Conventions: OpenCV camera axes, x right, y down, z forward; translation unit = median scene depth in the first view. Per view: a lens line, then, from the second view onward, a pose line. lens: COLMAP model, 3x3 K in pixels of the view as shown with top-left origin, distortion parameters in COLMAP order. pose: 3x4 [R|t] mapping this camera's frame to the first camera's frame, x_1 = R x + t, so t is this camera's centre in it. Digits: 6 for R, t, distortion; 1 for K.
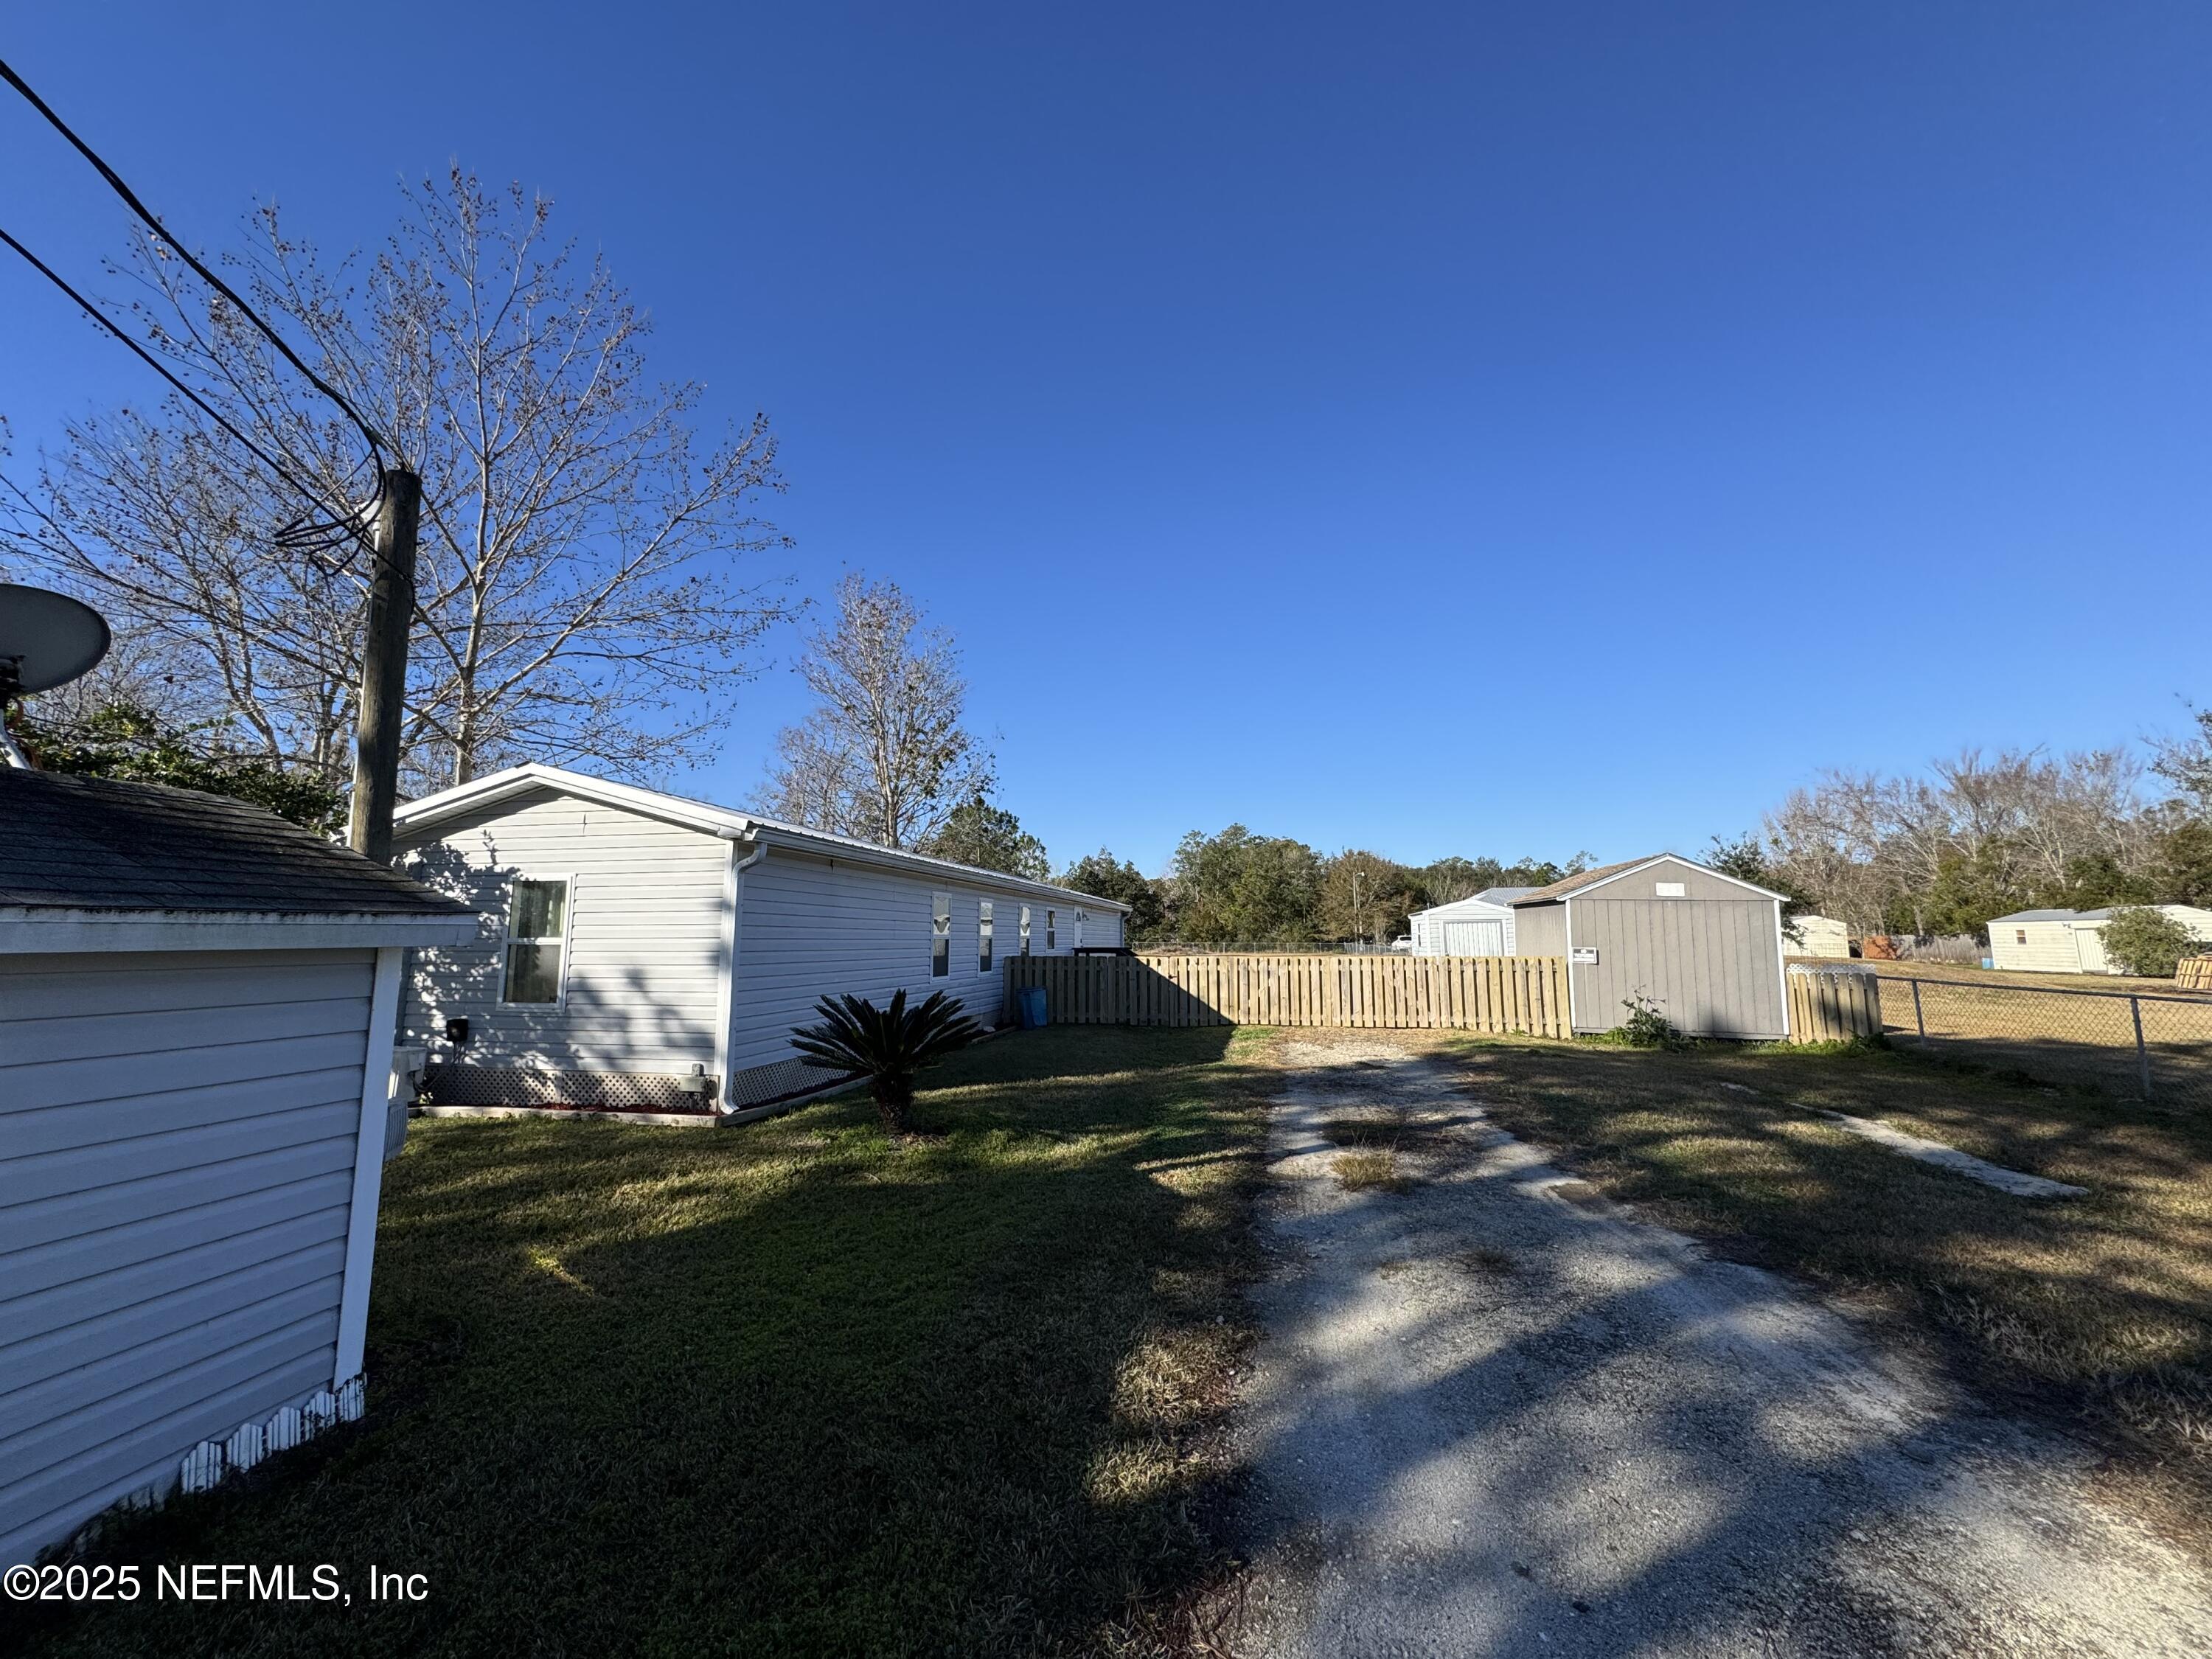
lens RADIAL K [[892.0, 0, 1106.0], [0, 892.0, 829.5], [0, 0, 1]] dist [-0.001152, -0.000026]
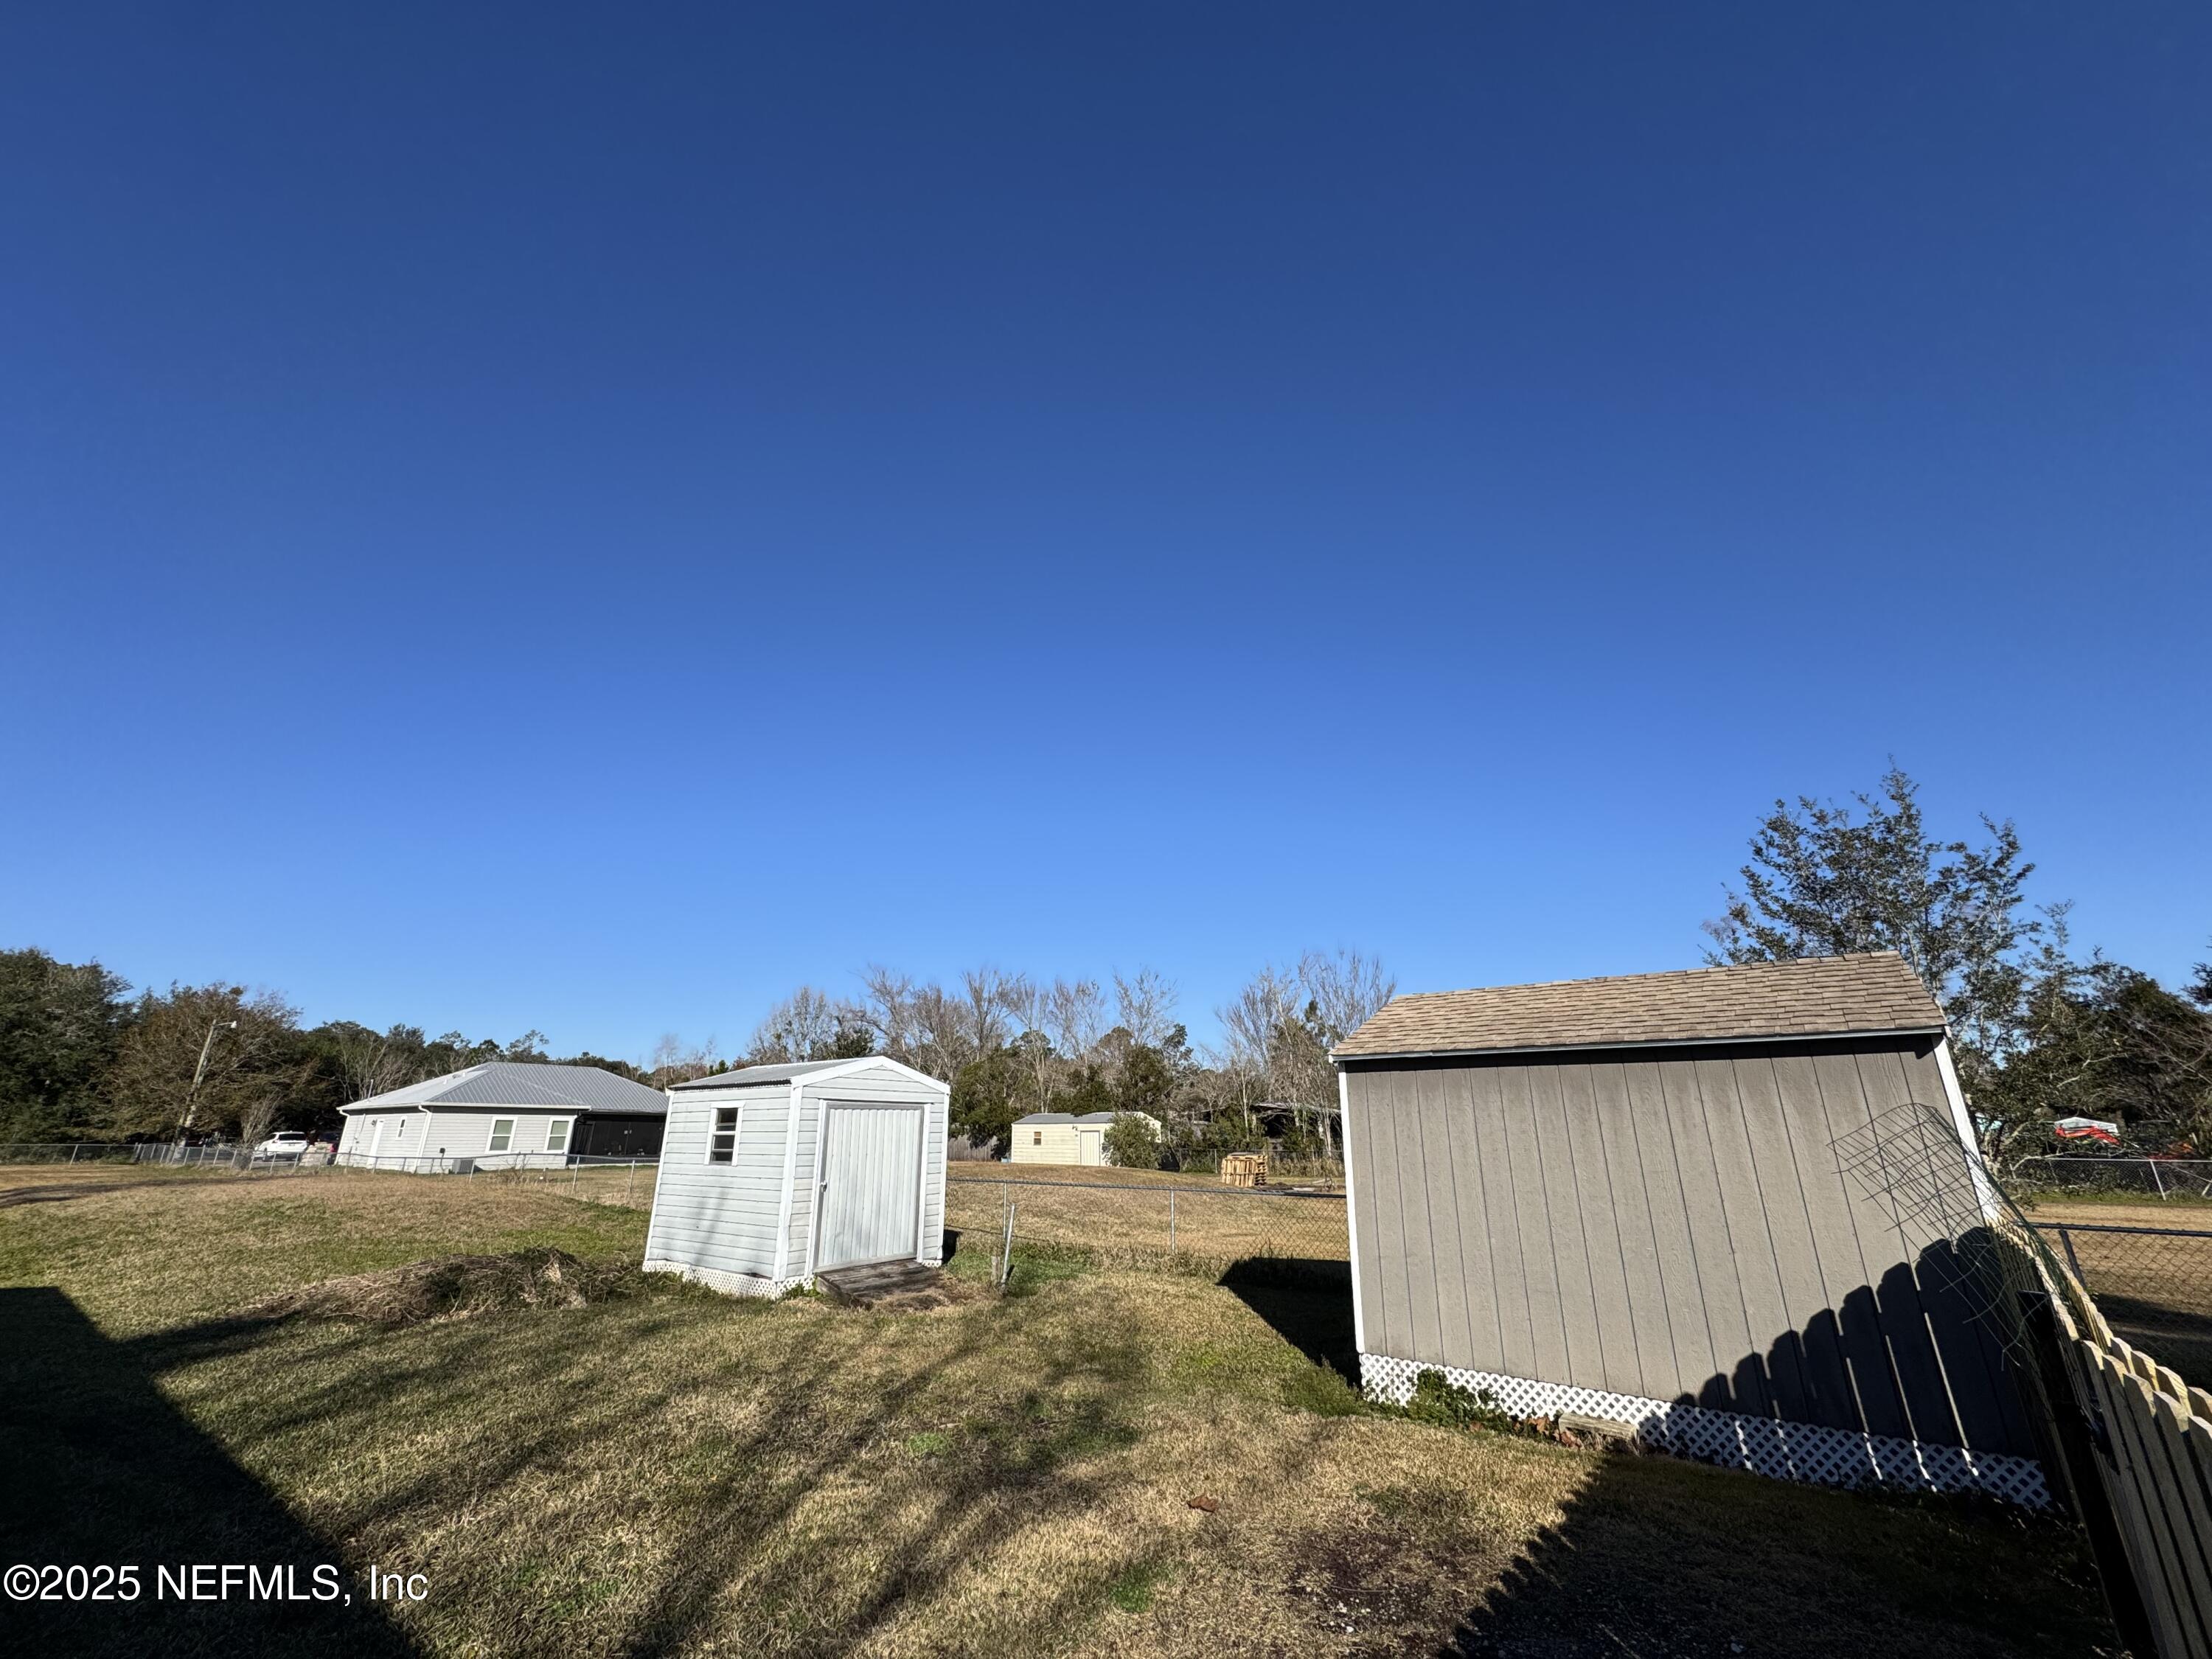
lens RADIAL K [[892.0, 0, 1106.0], [0, 892.0, 829.5], [0, 0, 1]] dist [-0.001152, -0.000026]
pose [[0.452605, 0.293127, 0.842155, 0.007562], [-0.111073, 0.955603, -0.272919, 0.022127], [-0.884766, 0.029984, 0.465070, 0.187893]]
